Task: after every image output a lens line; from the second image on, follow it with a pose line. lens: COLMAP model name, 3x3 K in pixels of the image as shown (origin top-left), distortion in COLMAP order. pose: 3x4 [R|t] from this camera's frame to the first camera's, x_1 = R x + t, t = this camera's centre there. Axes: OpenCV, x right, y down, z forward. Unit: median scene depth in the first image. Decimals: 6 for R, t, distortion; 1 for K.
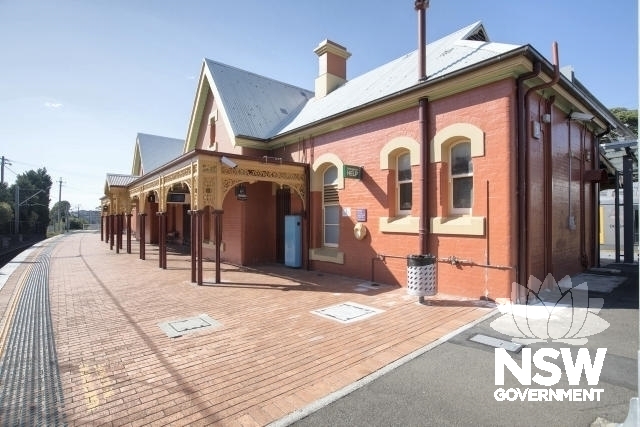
lens RADIAL K [[328.0, 0, 319.3], [0, 328.0, 215.9], [0, 0, 1]] dist [-0.028478, 0.000144]
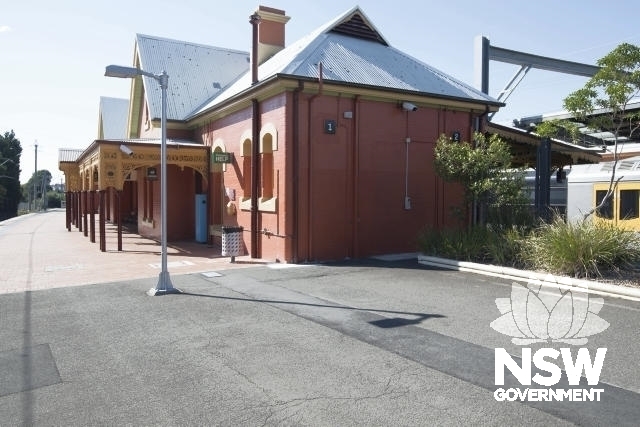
lens RADIAL K [[506.6, 0, 320.7], [0, 506.6, 213.1], [0, 0, 1]] dist [0.006714, 0.010970]
pose [[0.983815, 0.012397, -0.178760, 0.734097], [-0.004548, 0.999010, 0.044249, -0.017822], [0.179132, -0.042719, 0.982897, -0.678651]]
